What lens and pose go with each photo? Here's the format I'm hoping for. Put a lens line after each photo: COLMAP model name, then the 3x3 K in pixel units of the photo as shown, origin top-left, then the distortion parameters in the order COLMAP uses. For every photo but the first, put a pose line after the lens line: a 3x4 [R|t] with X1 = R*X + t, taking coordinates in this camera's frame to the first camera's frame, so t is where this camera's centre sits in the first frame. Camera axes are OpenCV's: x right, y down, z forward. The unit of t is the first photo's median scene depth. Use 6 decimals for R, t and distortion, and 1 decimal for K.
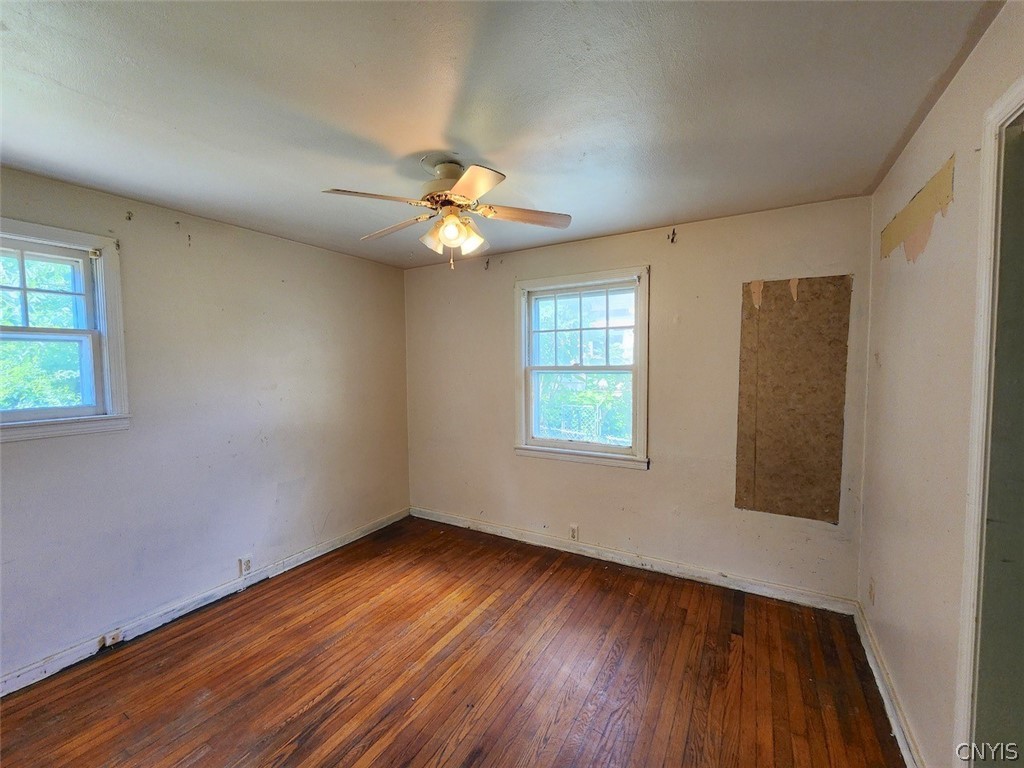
lens RADIAL K [[416.5, 0, 516.3], [0, 416.5, 385.4], [0, 0, 1]] dist [0.000630, 0.000012]
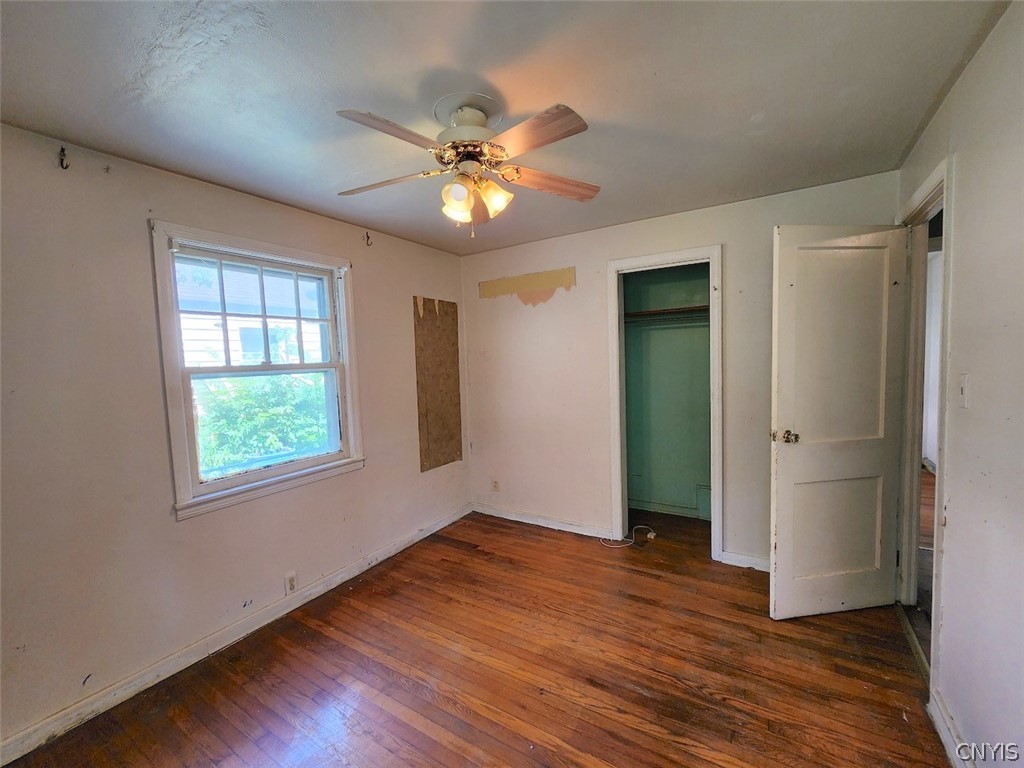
lens RADIAL K [[416.5, 0, 516.3], [0, 416.5, 385.4], [0, 0, 1]] dist [0.000630, 0.000012]
pose [[0.040141, -0.057168, 0.997557, -0.746814], [0.090594, 0.994458, 0.053345, -0.012281], [-0.995079, 0.088231, 0.045098, 0.666161]]
